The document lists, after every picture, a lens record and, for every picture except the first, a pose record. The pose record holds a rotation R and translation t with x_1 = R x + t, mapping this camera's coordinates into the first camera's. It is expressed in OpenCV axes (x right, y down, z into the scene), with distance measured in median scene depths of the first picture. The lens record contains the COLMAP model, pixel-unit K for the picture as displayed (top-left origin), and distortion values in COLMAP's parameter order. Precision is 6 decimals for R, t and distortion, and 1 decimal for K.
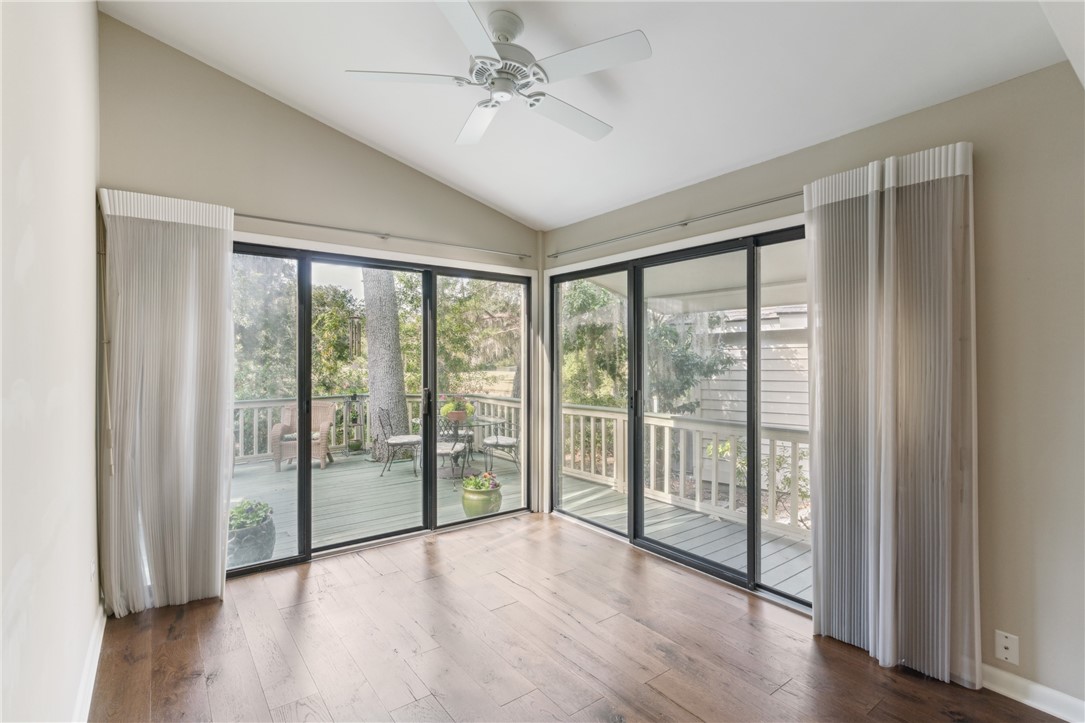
lens RADIAL K [[515.4, 0, 529.2], [0, 515.4, 367.3], [0, 0, 1]] dist [0.001386, 0.001666]
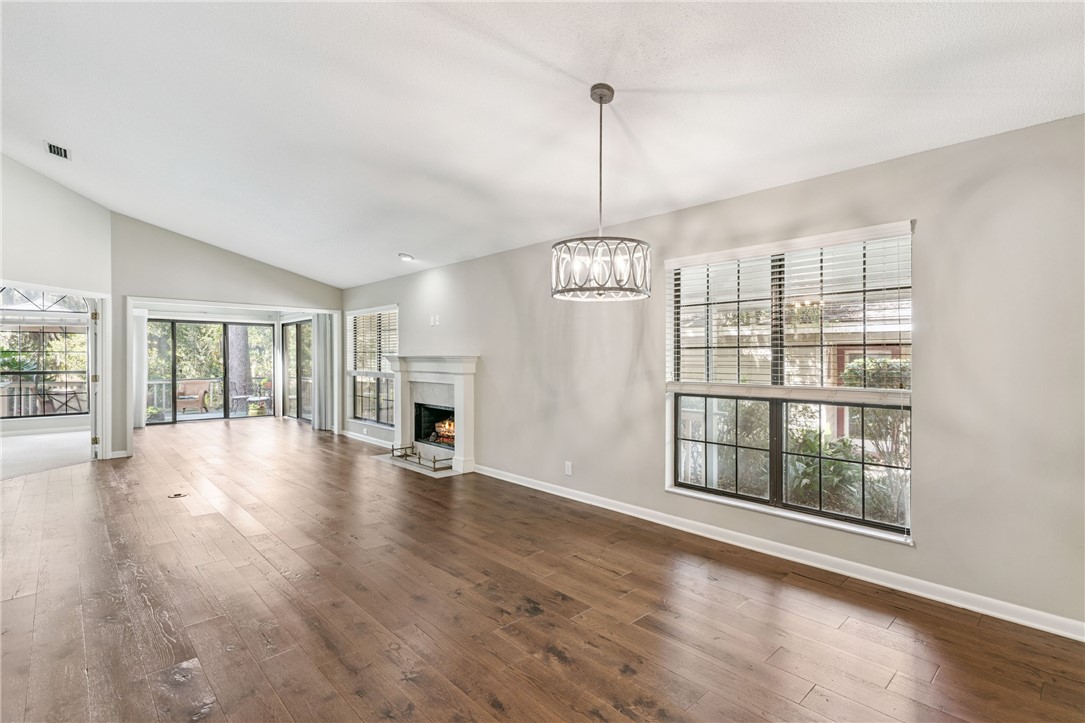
lens RADIAL K [[515.4, 0, 535.4], [0, 515.4, 367.7], [0, 0, 1]] dist [0.001386, 0.001666]
pose [[0.994231, -0.005419, 0.107121, 1.135021], [0.005229, 0.999984, 0.002049, 0.047447], [-0.107130, -0.001477, 0.994244, -1.874985]]
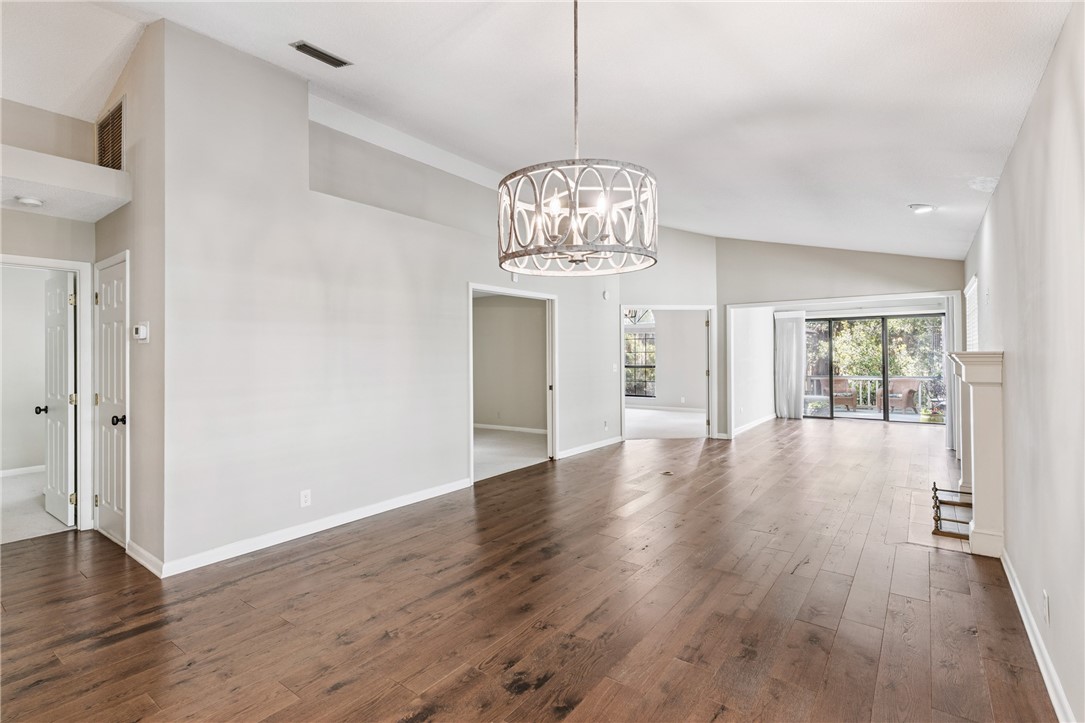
lens RADIAL K [[515.4, 0, 529.7], [0, 515.4, 348.1], [0, 0, 1]] dist [0.001386, 0.001666]
pose [[0.274773, -0.023552, -0.961221, 1.727941], [-0.005766, 0.999642, -0.026141, 0.036507], [0.961492, 0.012725, 0.274539, -1.333940]]
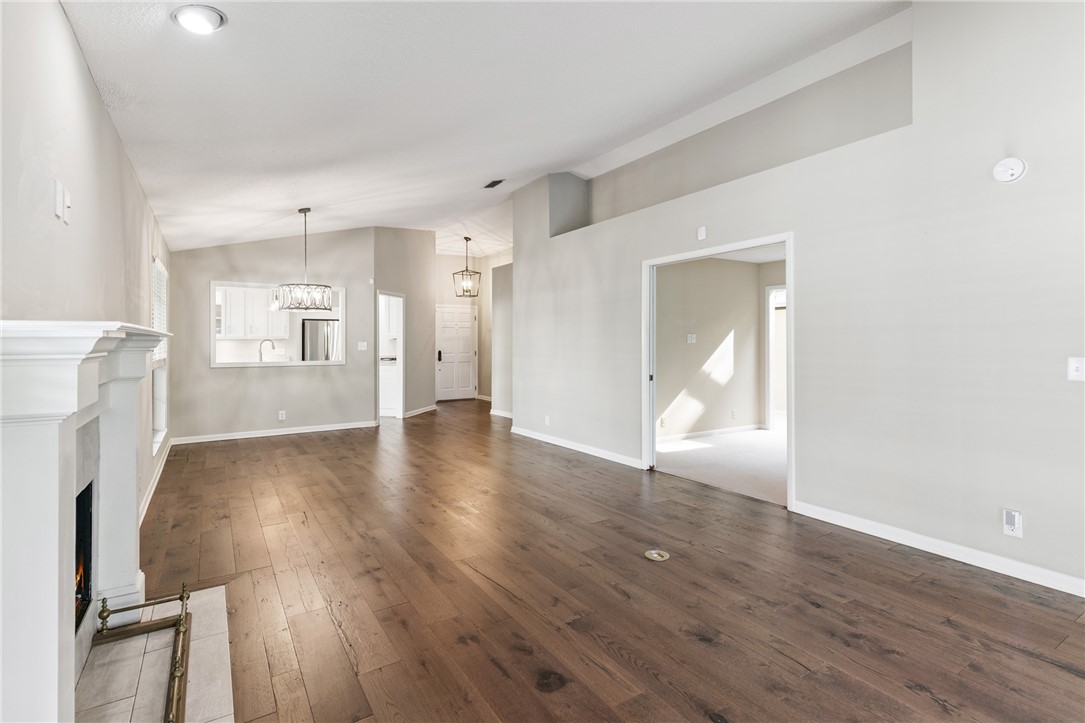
lens RADIAL K [[515.4, 0, 531.6], [0, 515.4, 335.8], [0, 0, 1]] dist [0.001386, 0.001666]
pose [[-0.996558, 0.000111, 0.082898, 0.530184], [0.000878, 0.999957, 0.009218, 0.007883], [-0.082894, 0.009259, -0.996515, 0.263948]]
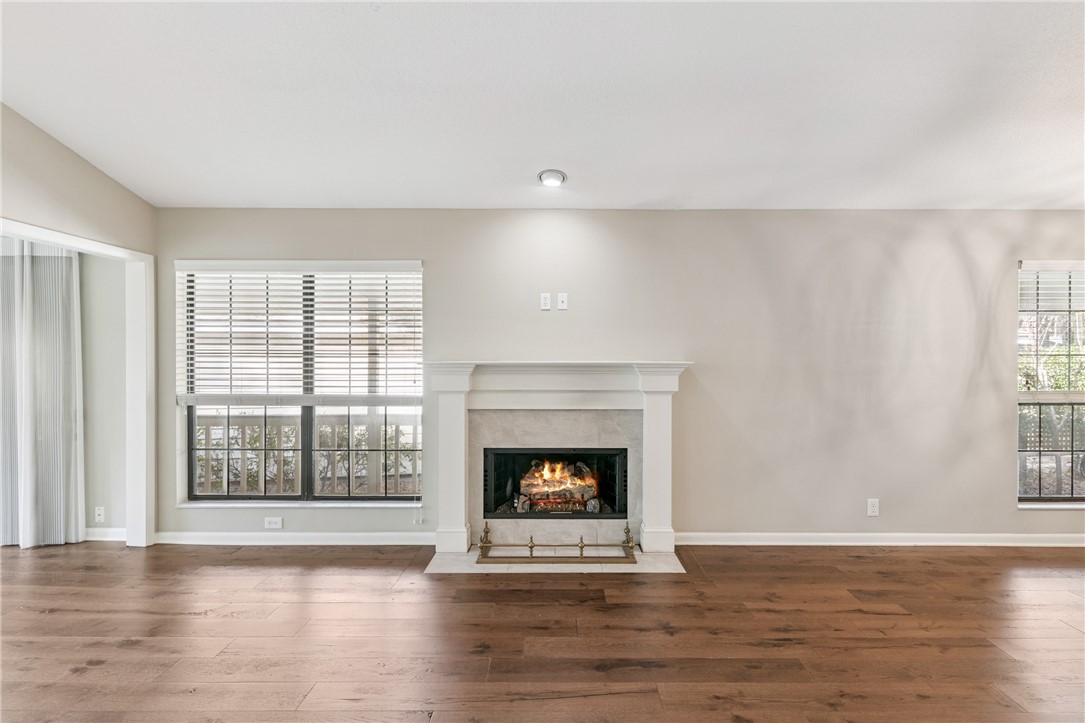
lens RADIAL K [[515.4, 0, 546.9], [0, 515.4, 360.0], [0, 0, 1]] dist [0.001386, 0.001666]
pose [[0.589525, -0.006703, 0.807723, 0.196813], [0.014821, 0.999887, -0.002520, 0.007889], [-0.807614, 0.013457, 0.589557, -0.727829]]
